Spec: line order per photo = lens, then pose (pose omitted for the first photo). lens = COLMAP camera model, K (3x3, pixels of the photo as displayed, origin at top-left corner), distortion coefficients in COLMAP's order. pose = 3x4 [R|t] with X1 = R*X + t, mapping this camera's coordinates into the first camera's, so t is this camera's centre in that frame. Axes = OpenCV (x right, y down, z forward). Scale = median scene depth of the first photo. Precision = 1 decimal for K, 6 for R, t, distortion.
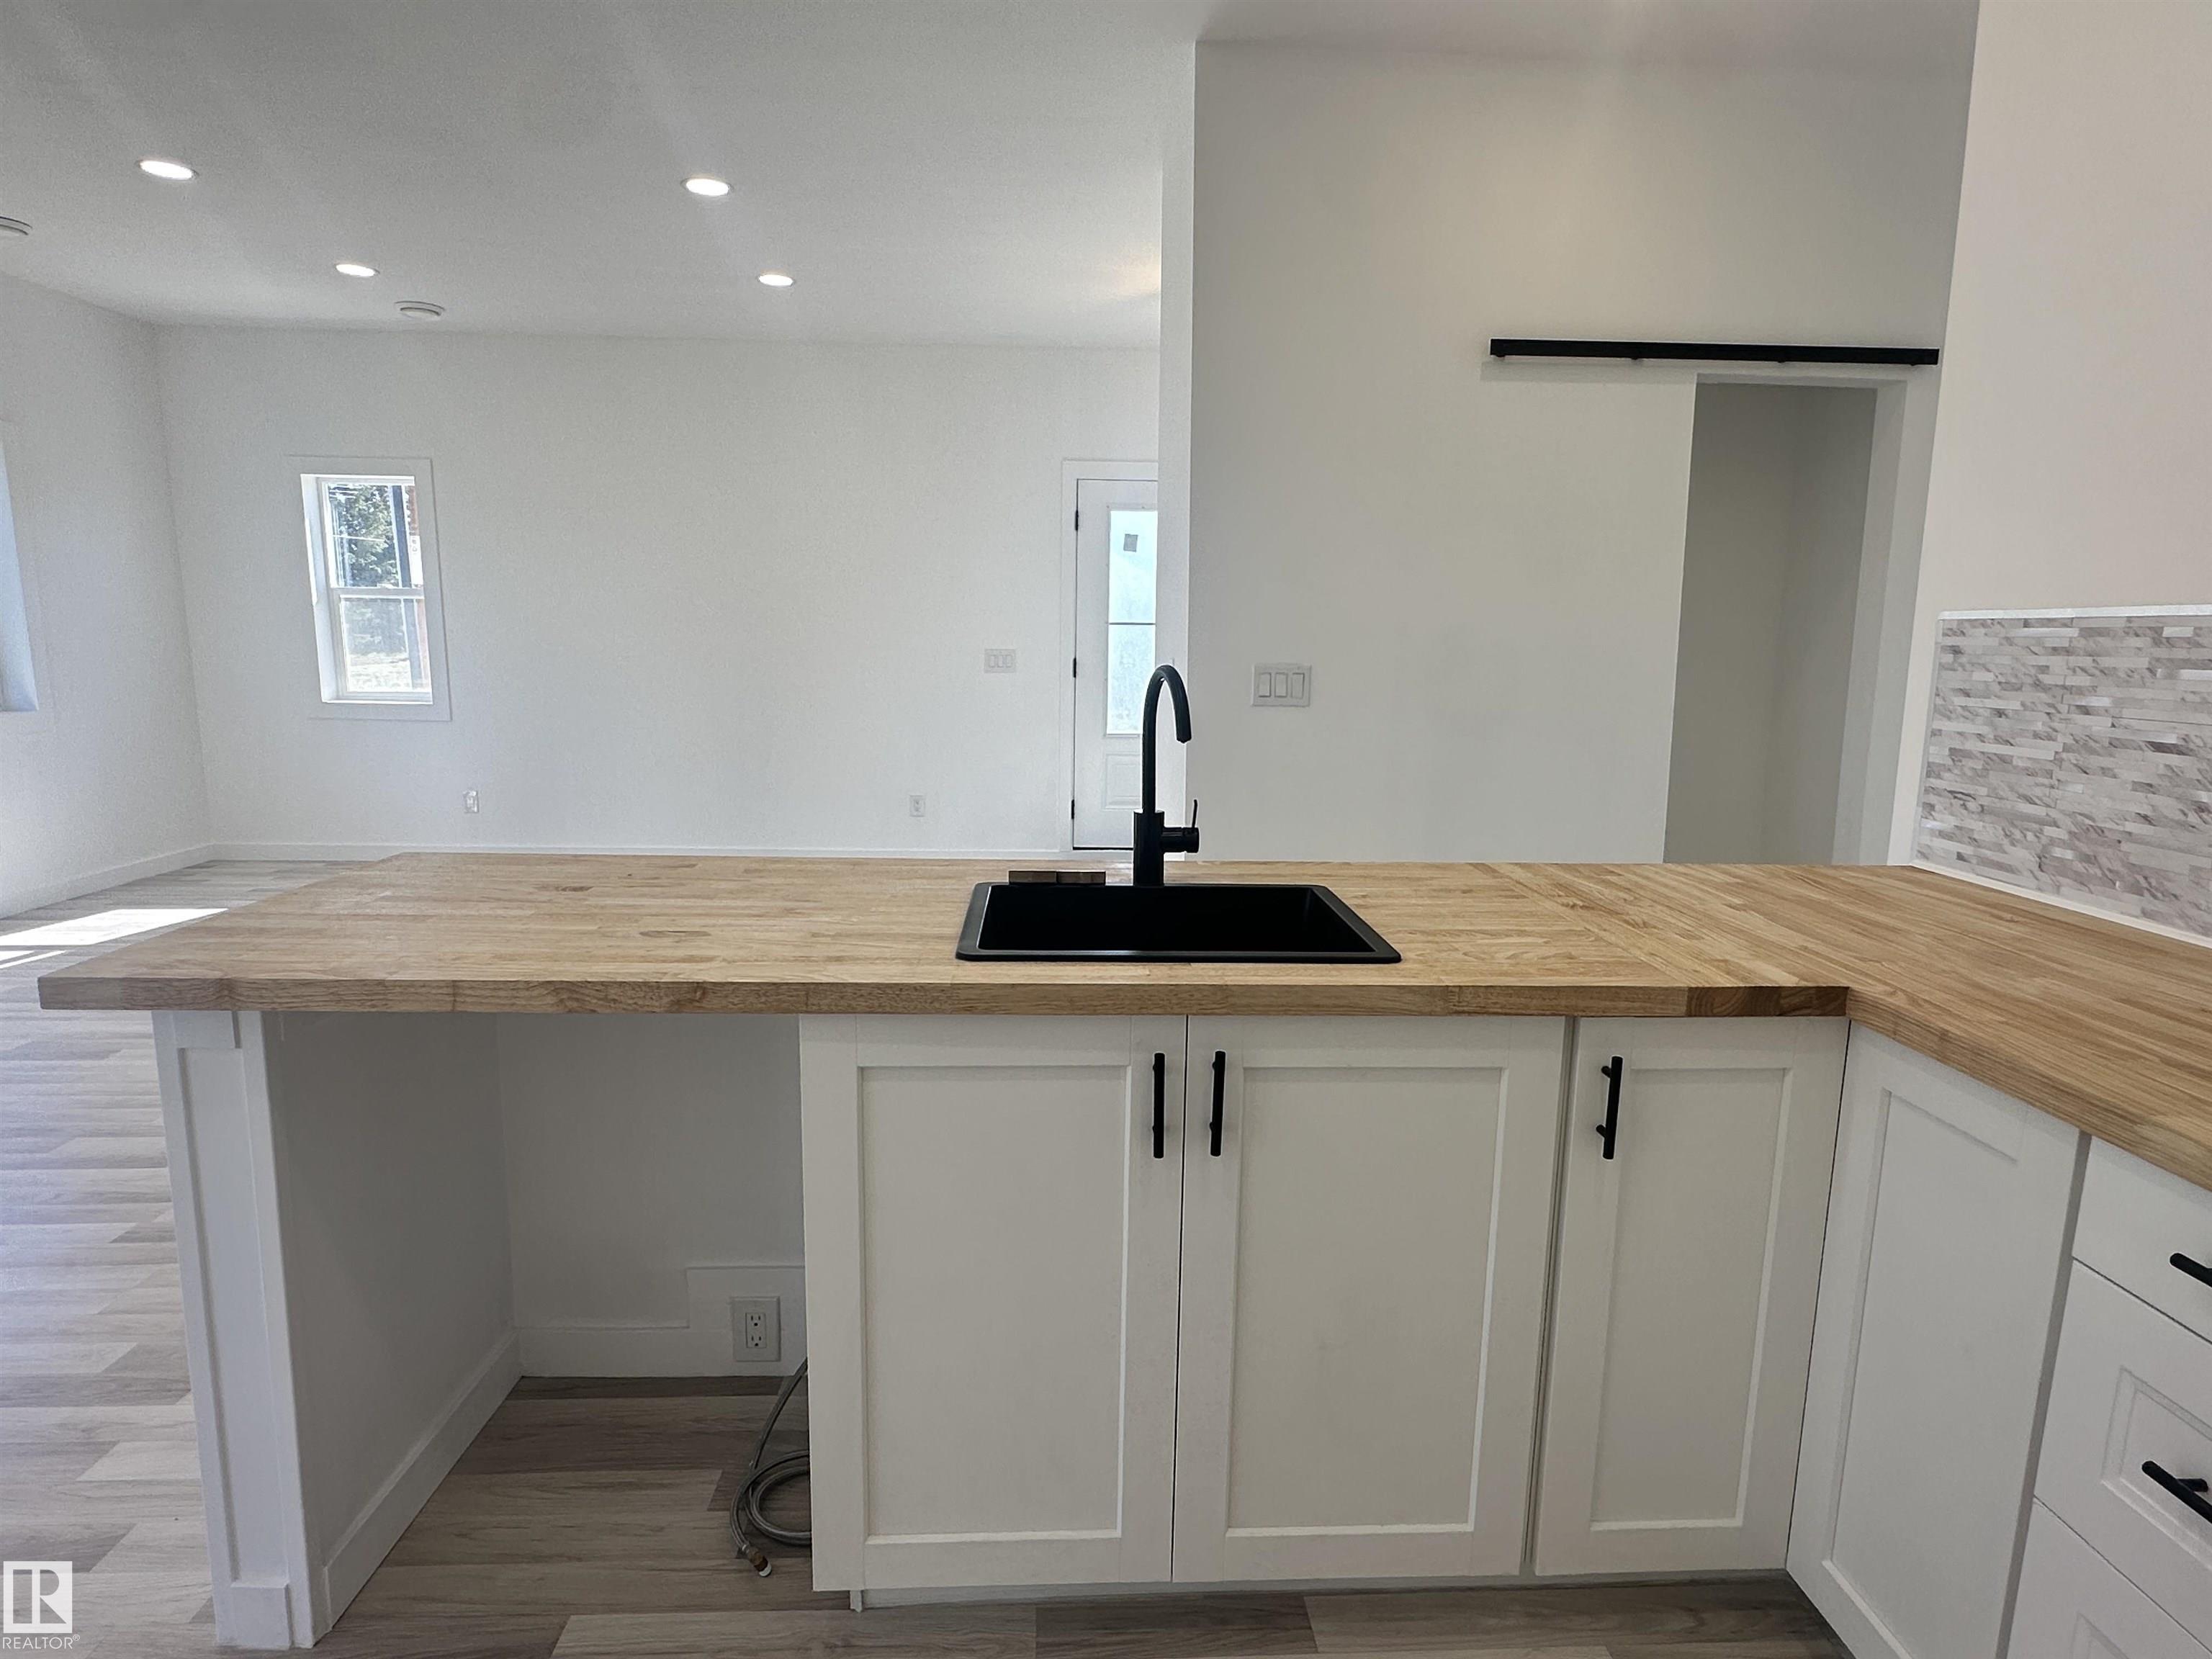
lens RADIAL K [[1239.1, 0, 1123.5], [0, 1239.1, 829.8], [0, 0, 1]] dist [-0.015838, 0.013395]
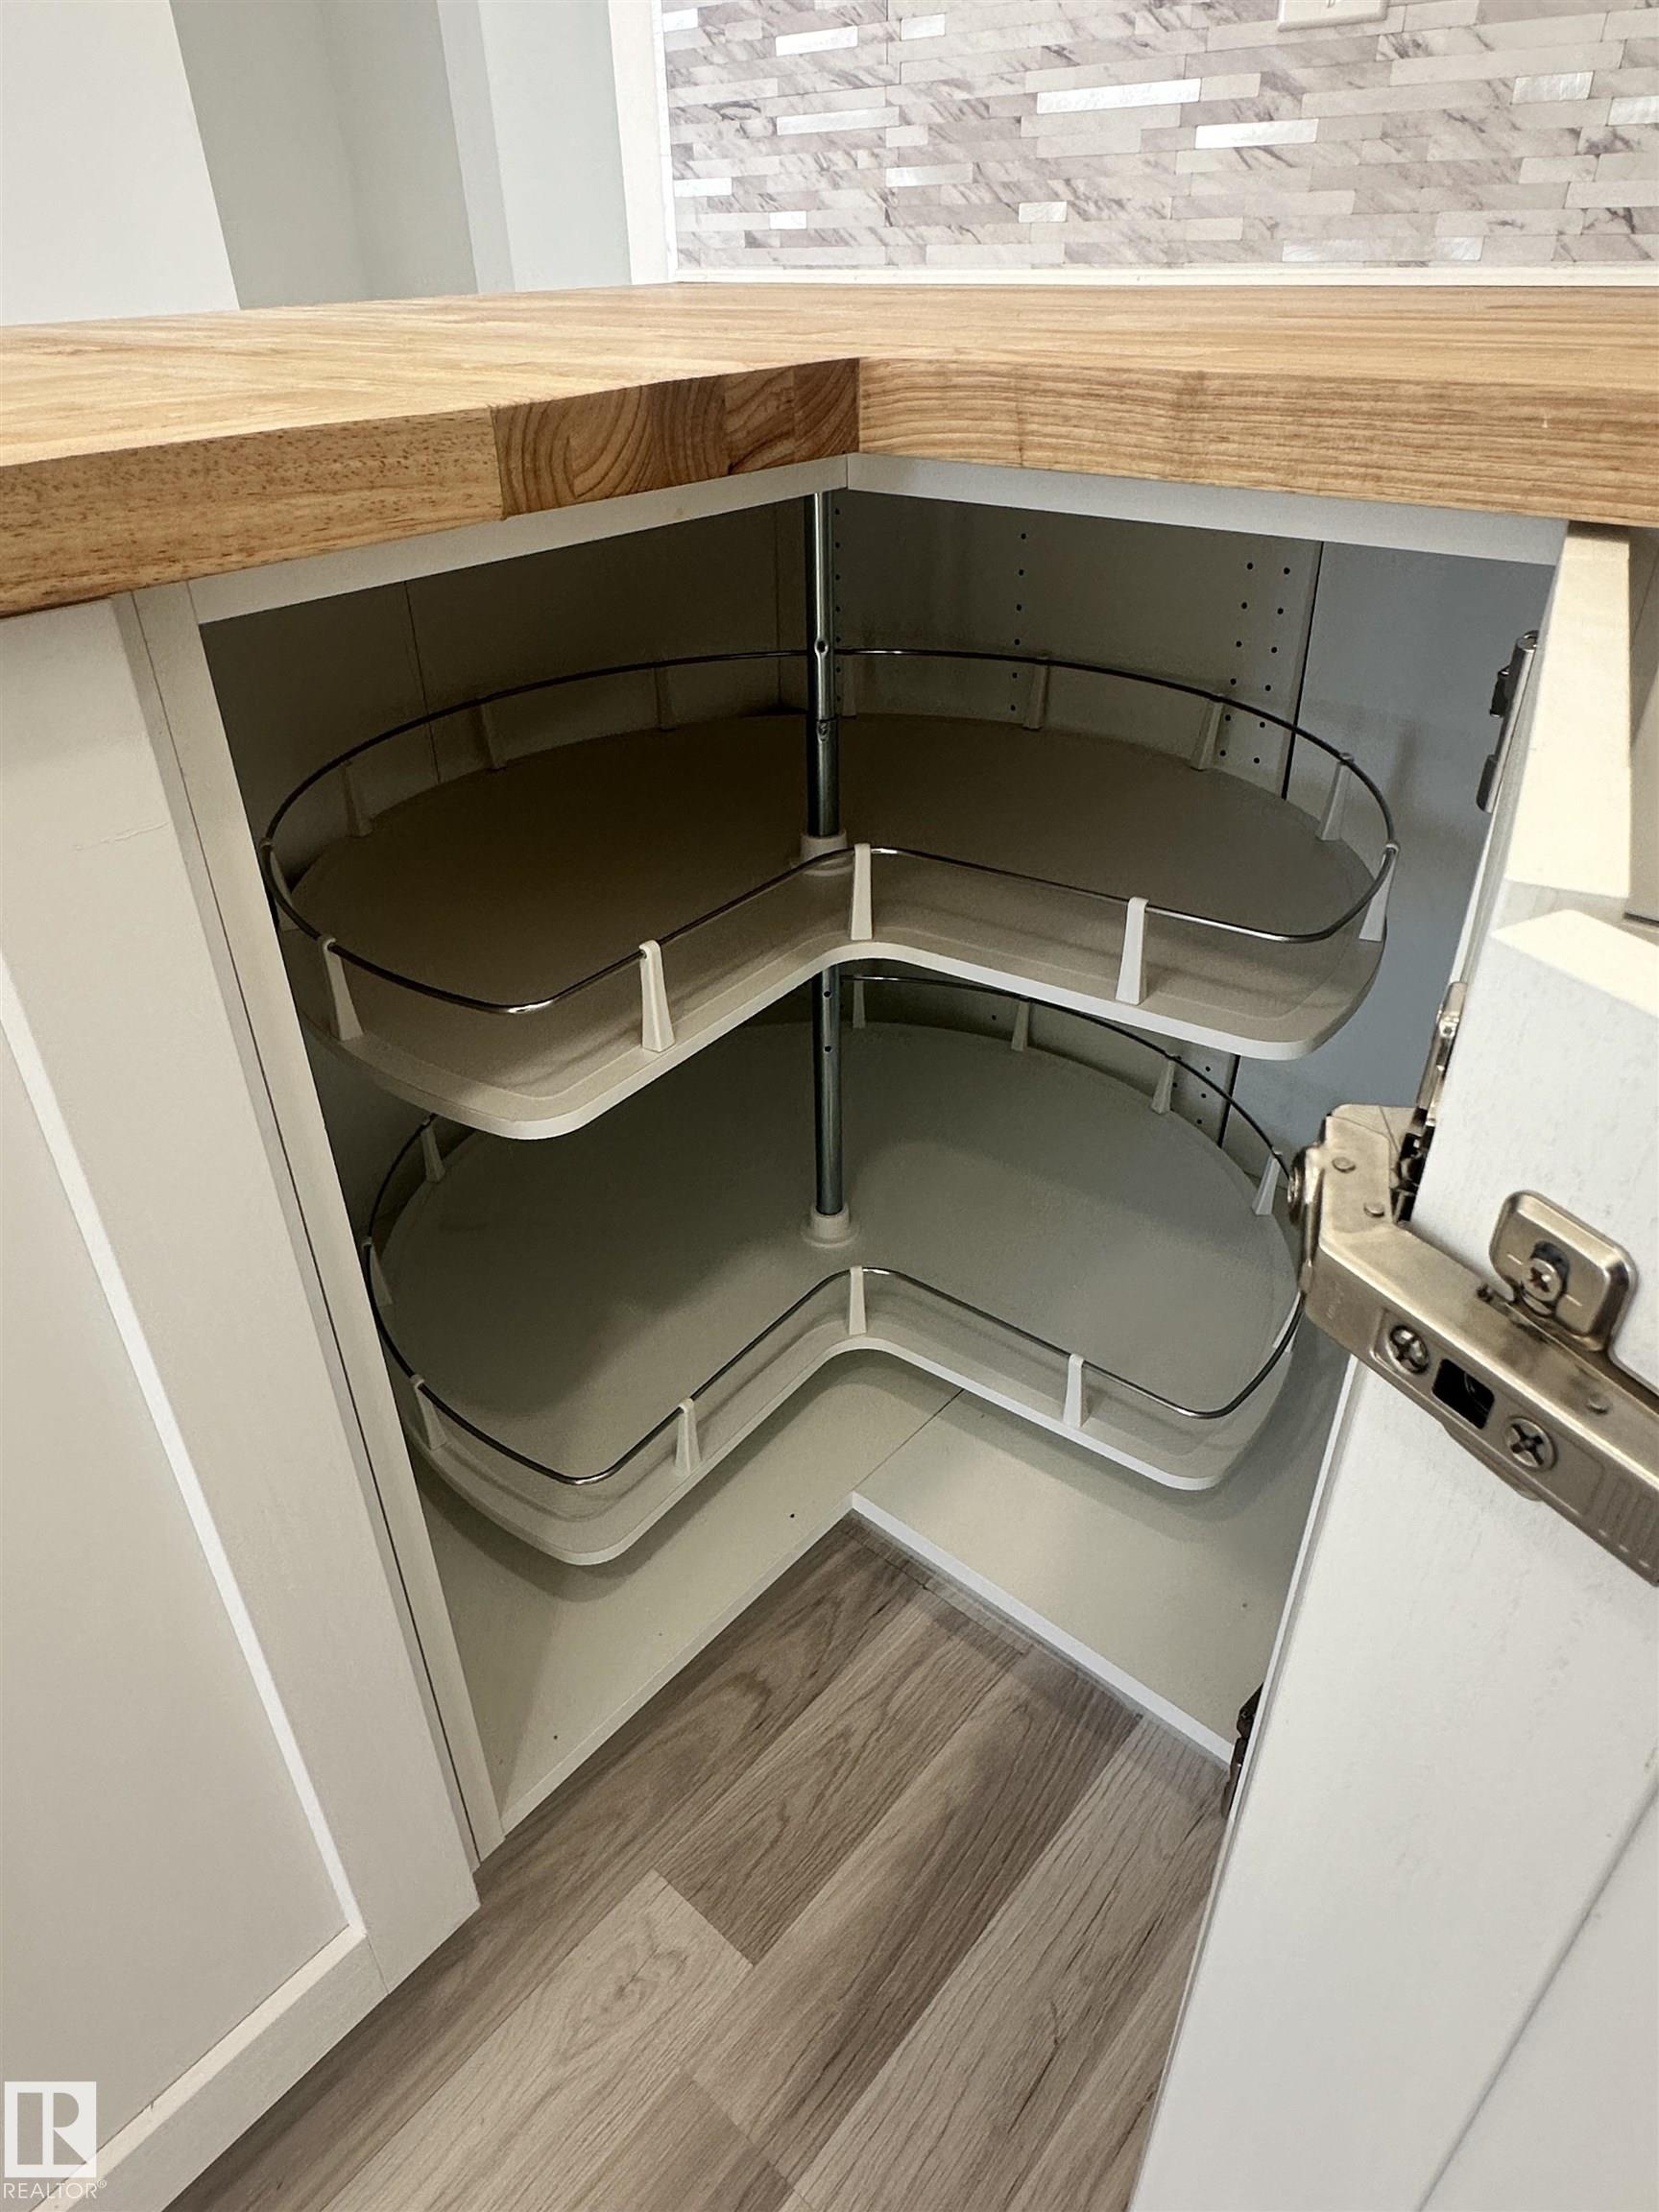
lens RADIAL K [[1373.1, 0, 782.1], [0, 1373.1, 1129.6], [0, 0, 1]] dist [-0.007311, 0.003531]
pose [[0.721685, -0.417984, 0.551779, 0.183127], [0.150915, 0.872945, 0.463888, 0.097550], [-0.675570, -0.251510, 0.693071, 0.489844]]
